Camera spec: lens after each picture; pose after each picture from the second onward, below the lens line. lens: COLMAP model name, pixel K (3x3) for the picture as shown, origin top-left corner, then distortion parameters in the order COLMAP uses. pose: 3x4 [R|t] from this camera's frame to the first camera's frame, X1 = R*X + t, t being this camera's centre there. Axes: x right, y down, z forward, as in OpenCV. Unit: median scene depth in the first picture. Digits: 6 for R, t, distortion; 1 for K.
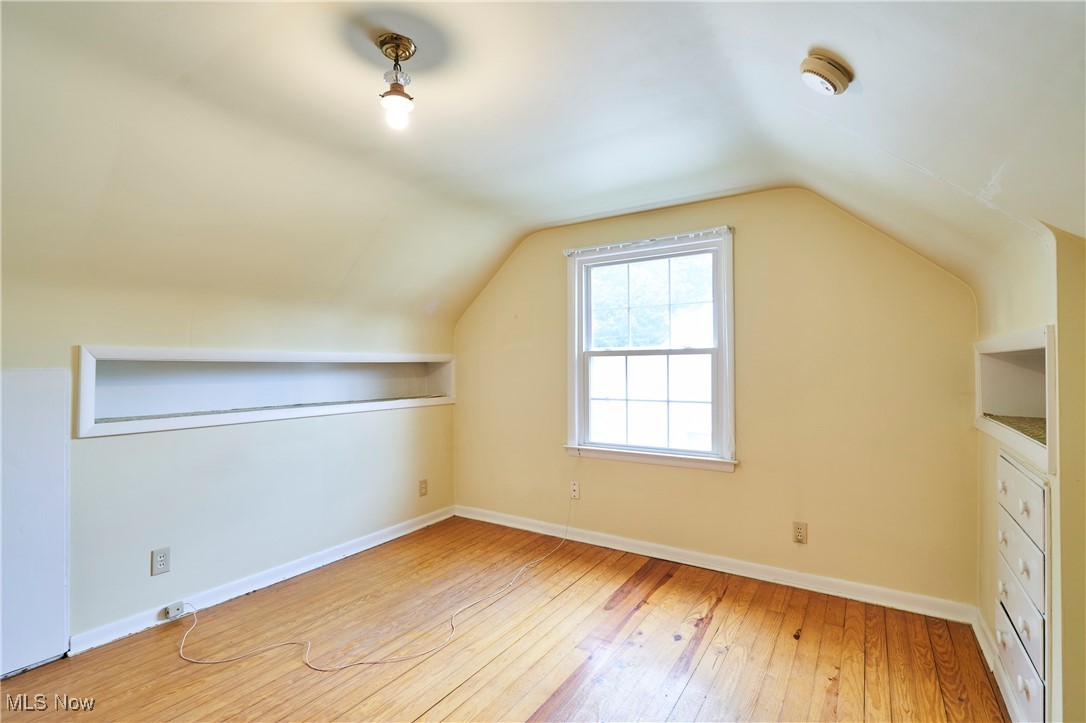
lens RADIAL K [[507.2, 0, 544.6], [0, 507.2, 367.8], [0, 0, 1]] dist [0.004427, -0.000662]
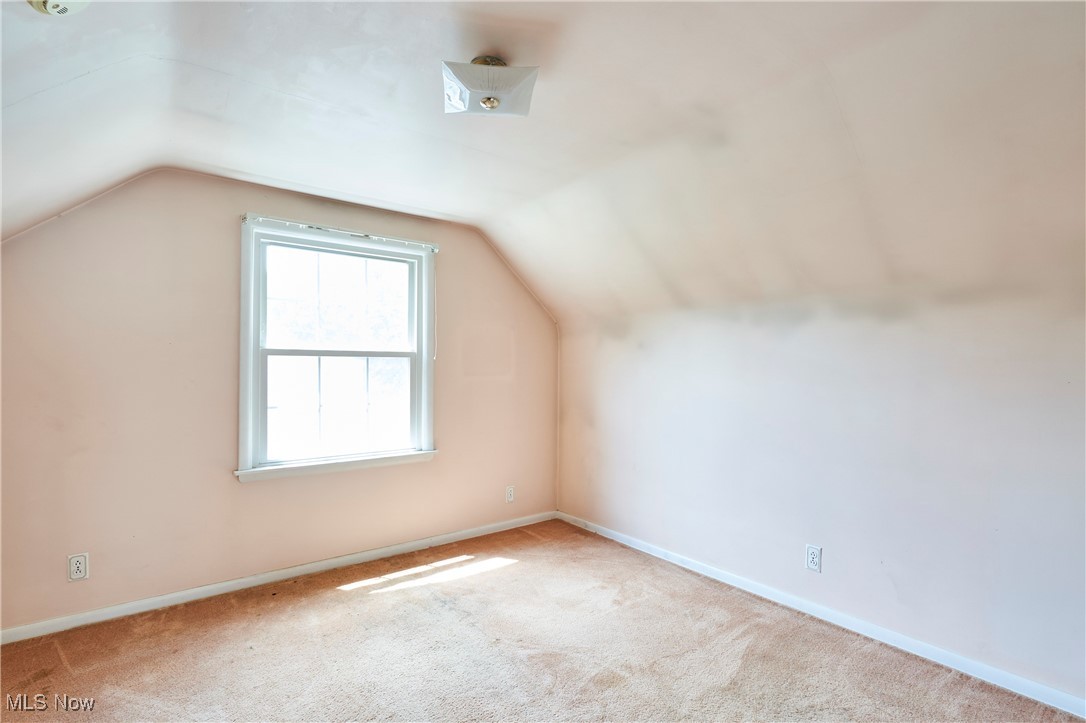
lens RADIAL K [[507.2, 0, 544.6], [0, 507.2, 367.8], [0, 0, 1]] dist [0.004427, -0.000662]
pose [[0.338227, 0.012240, 0.940985, -0.515456], [-0.007743, 0.999918, -0.010223, 0.002937], [-0.941033, -0.003828, 0.338294, 0.312599]]
